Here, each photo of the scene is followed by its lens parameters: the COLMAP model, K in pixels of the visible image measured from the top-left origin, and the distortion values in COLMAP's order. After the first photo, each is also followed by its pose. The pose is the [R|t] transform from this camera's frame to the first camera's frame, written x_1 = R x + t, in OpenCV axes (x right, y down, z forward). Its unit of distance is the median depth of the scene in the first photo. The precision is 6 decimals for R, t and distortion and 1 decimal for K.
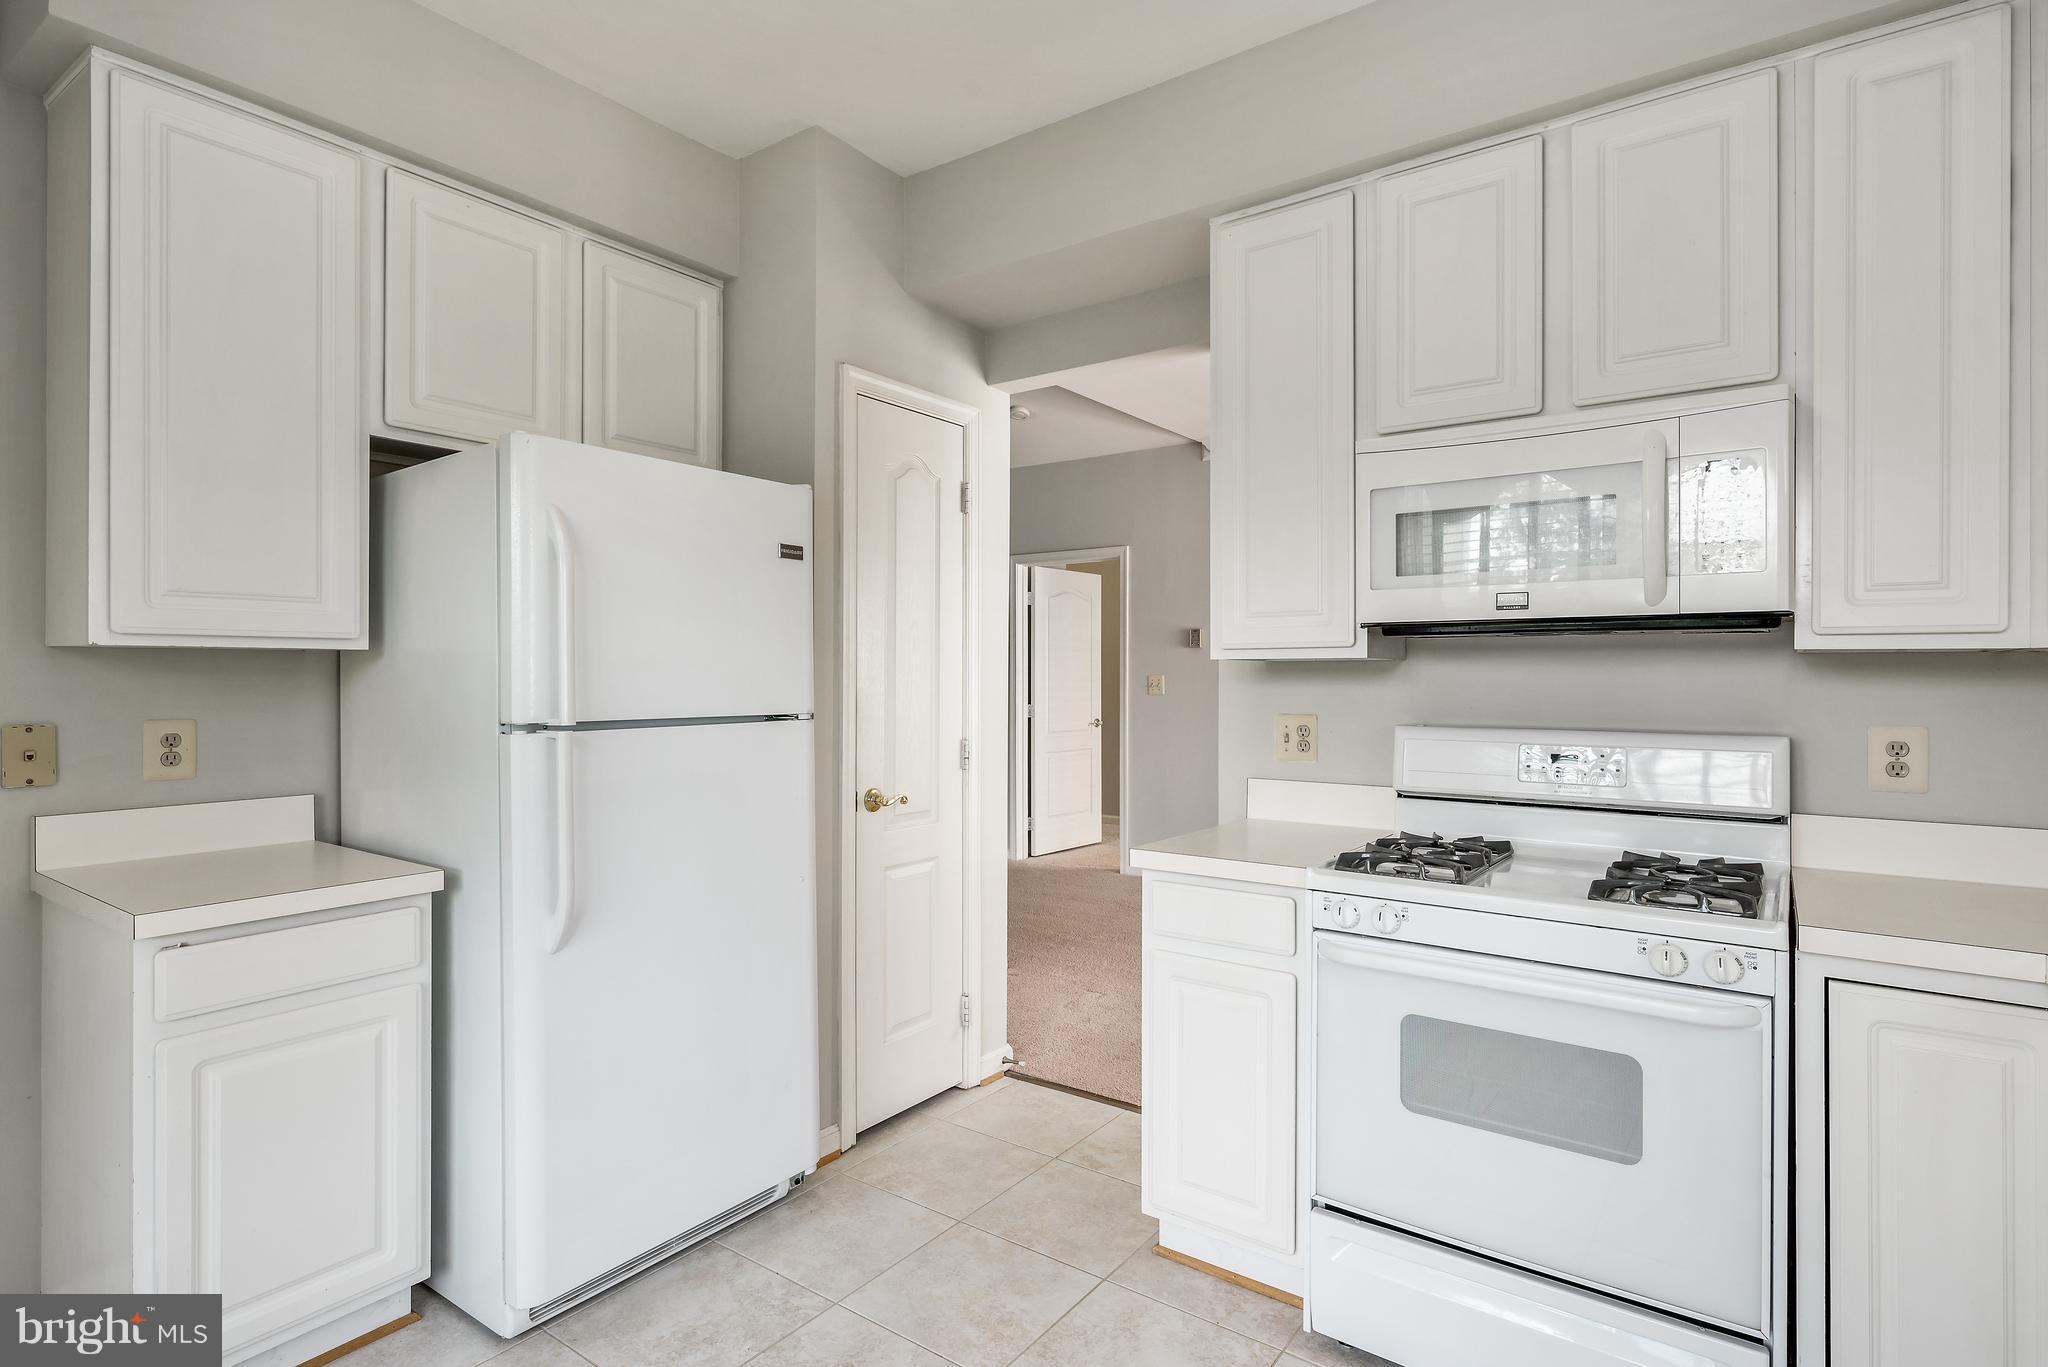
lens RADIAL K [[1037.6, 0, 1024.0], [0, 1037.6, 677.6], [0, 0, 1]] dist [-0.003691, -0.001826]
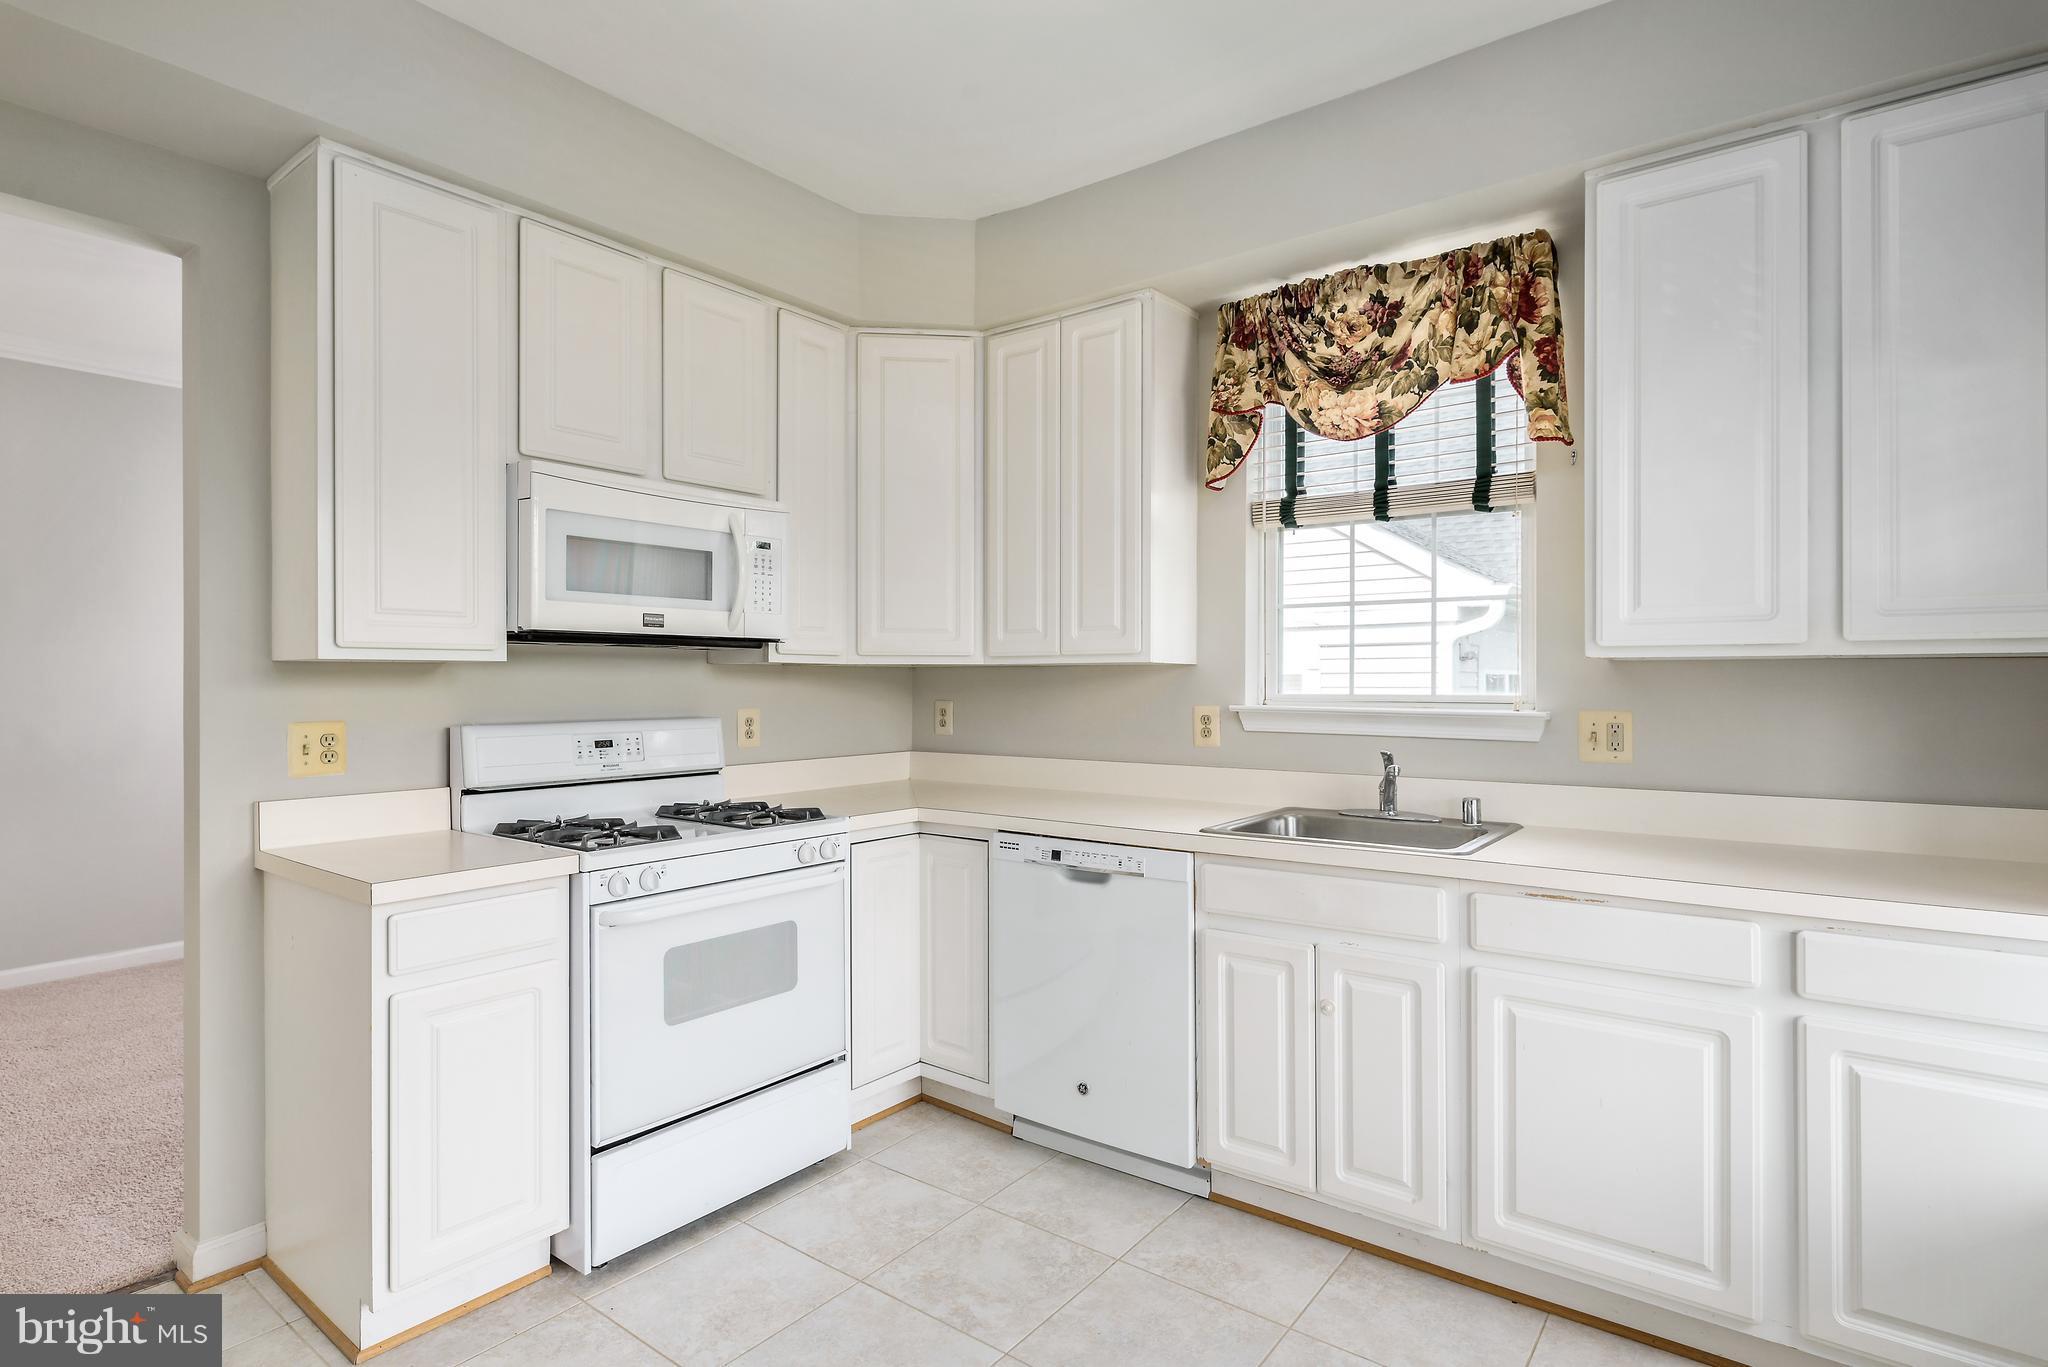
lens RADIAL K [[1037.6, 0, 1039.8], [0, 1037.6, 675.8], [0, 0, 1]] dist [-0.003691, -0.001826]
pose [[0.016126, 0.001721, 0.999868, -0.819960], [0.000649, 0.999998, -0.001732, -0.002540], [-0.999870, 0.000677, 0.016125, 0.500705]]
